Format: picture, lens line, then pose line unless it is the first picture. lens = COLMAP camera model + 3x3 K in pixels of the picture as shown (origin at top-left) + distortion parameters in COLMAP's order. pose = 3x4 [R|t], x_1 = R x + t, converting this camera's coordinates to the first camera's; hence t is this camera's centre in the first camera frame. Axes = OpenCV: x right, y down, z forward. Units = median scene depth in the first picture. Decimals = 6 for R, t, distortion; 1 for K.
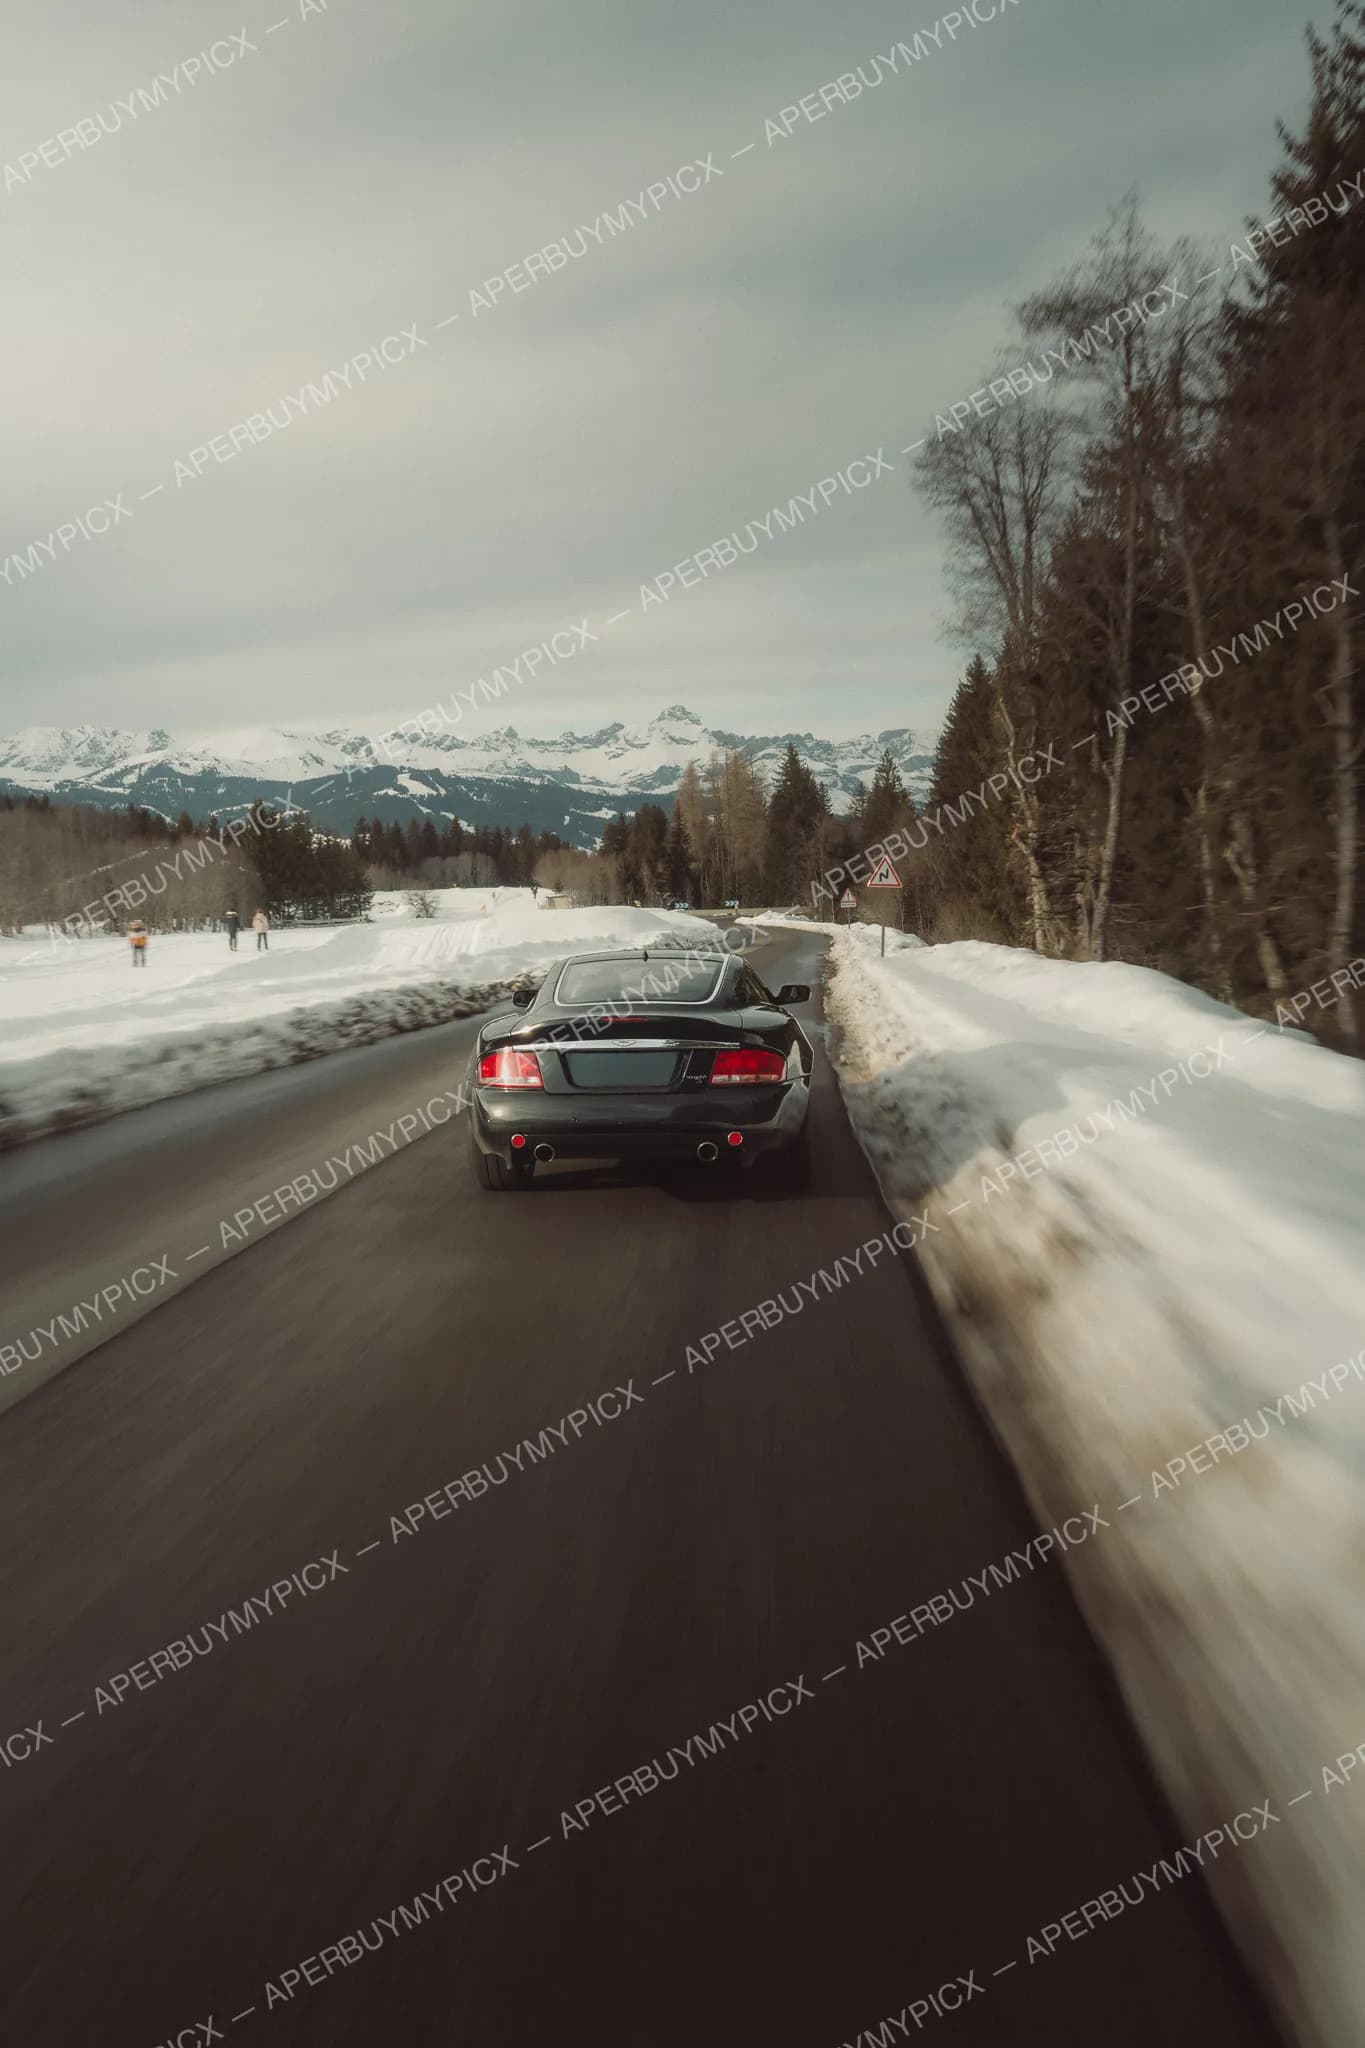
lens RADIAL K [[1461.3, 0, 682.5], [0, 1461.3, 1024.0], [0, 0, 1]] dist [-0.010179, 0.001622]
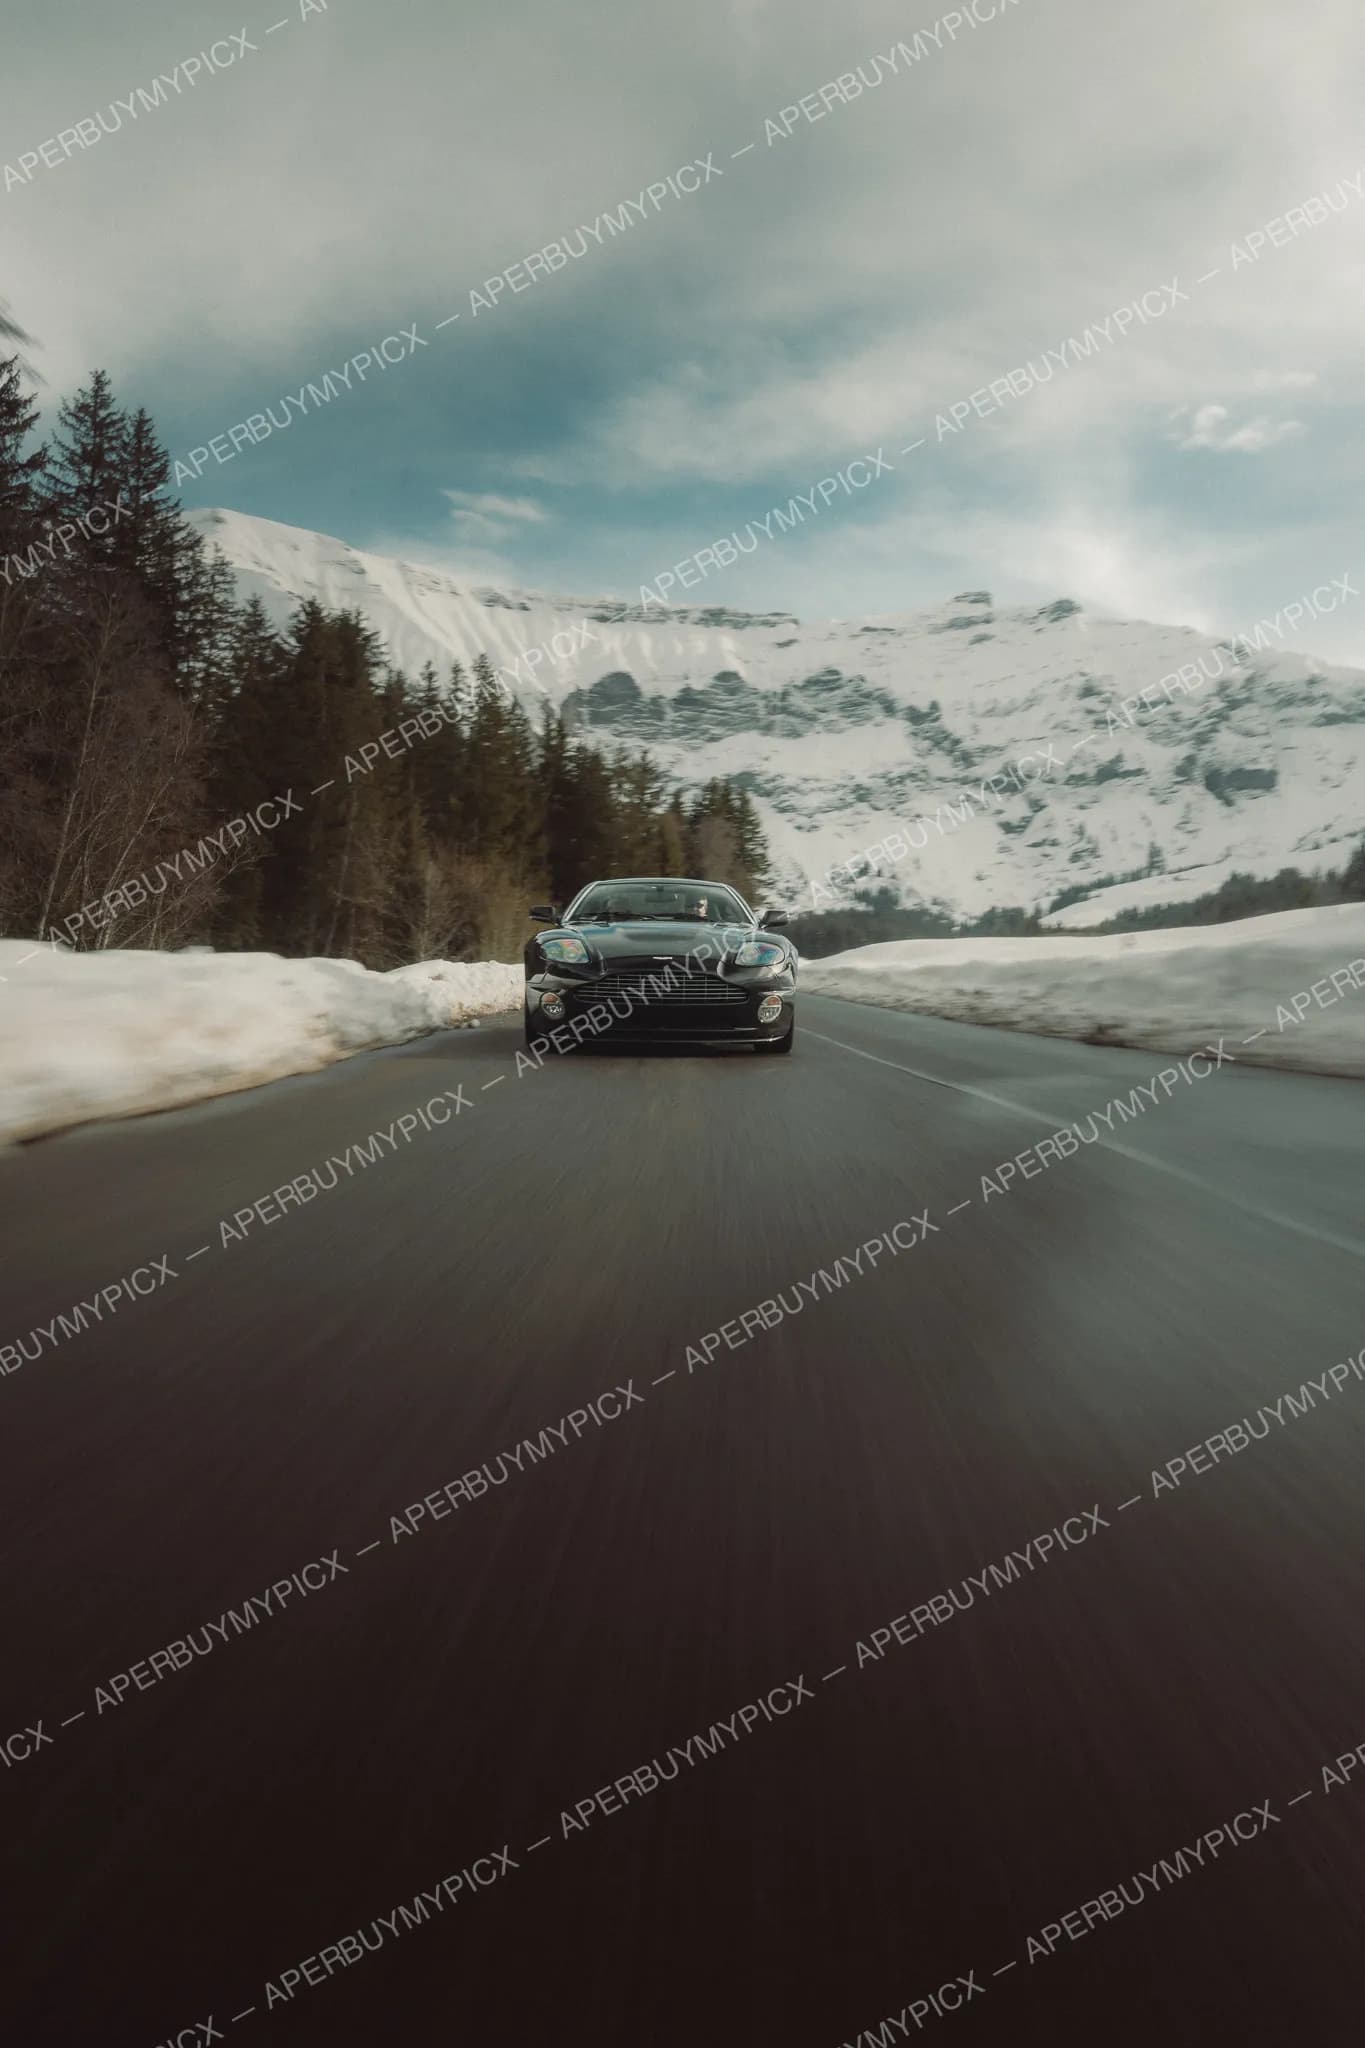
lens RADIAL K [[1461.3, 0, 682.5], [0, 1461.3, 1024.0], [0, 0, 1]] dist [-0.010179, 0.001622]
pose [[0.999993, -0.000250, -0.003794, -0.198177], [0.000258, 0.999998, 0.001985, 0.114579], [0.003793, -0.001986, 0.999991, -0.000817]]
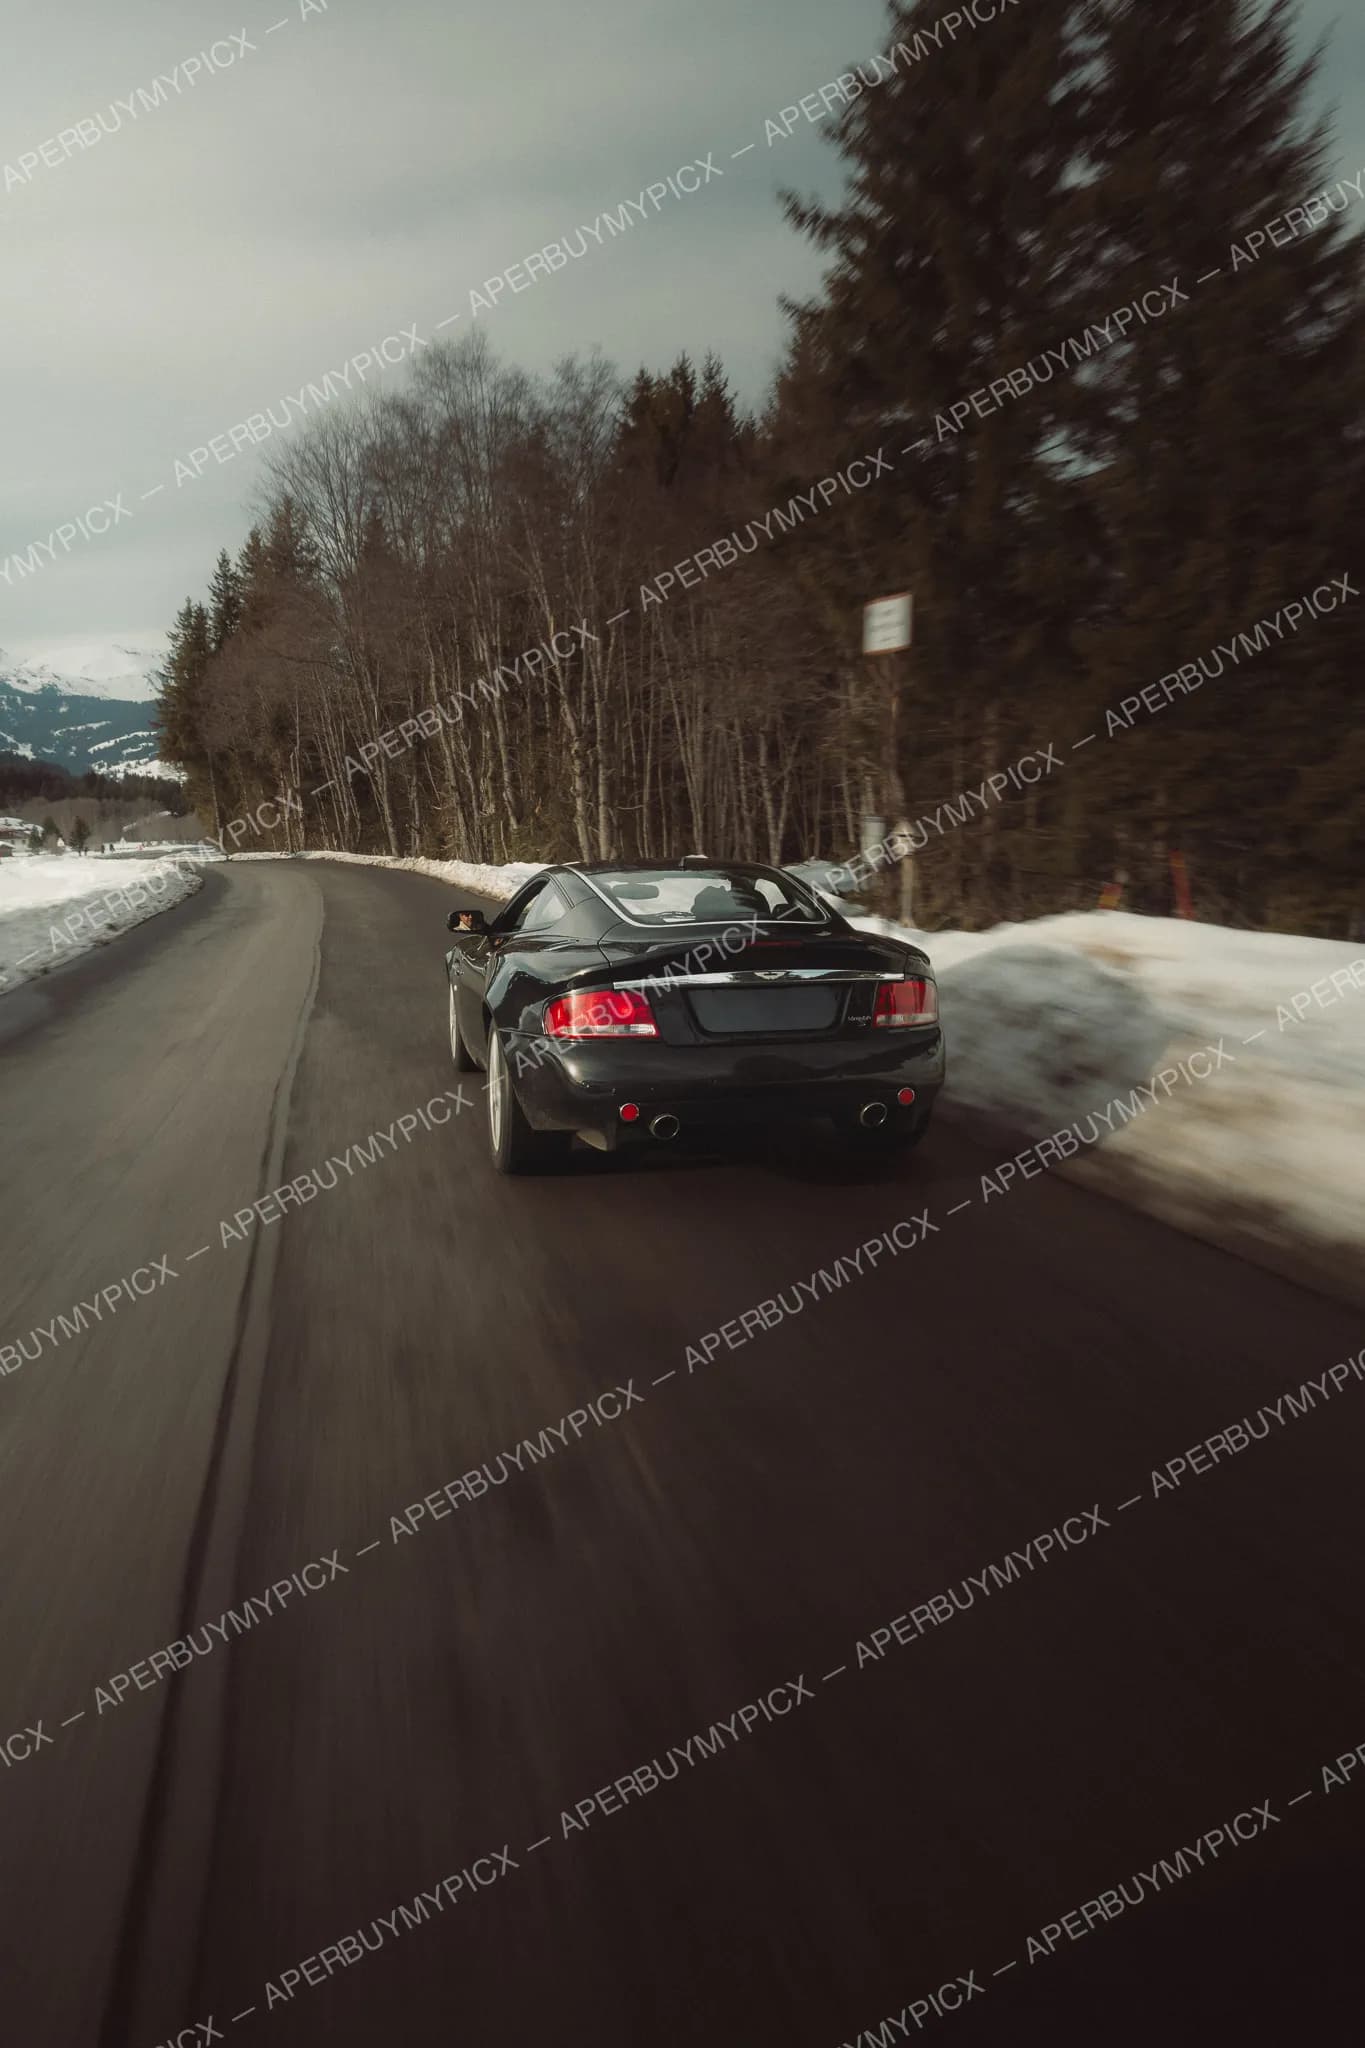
lens RADIAL K [[1461.3, 0, 682.5], [0, 1461.3, 1024.0], [0, 0, 1]] dist [-0.010179, 0.001622]
pose [[0.999979, -0.000296, -0.006542, -0.296815], [0.000318, 0.999994, 0.003471, 0.171602], [0.006541, -0.003473, 0.999973, -0.001577]]
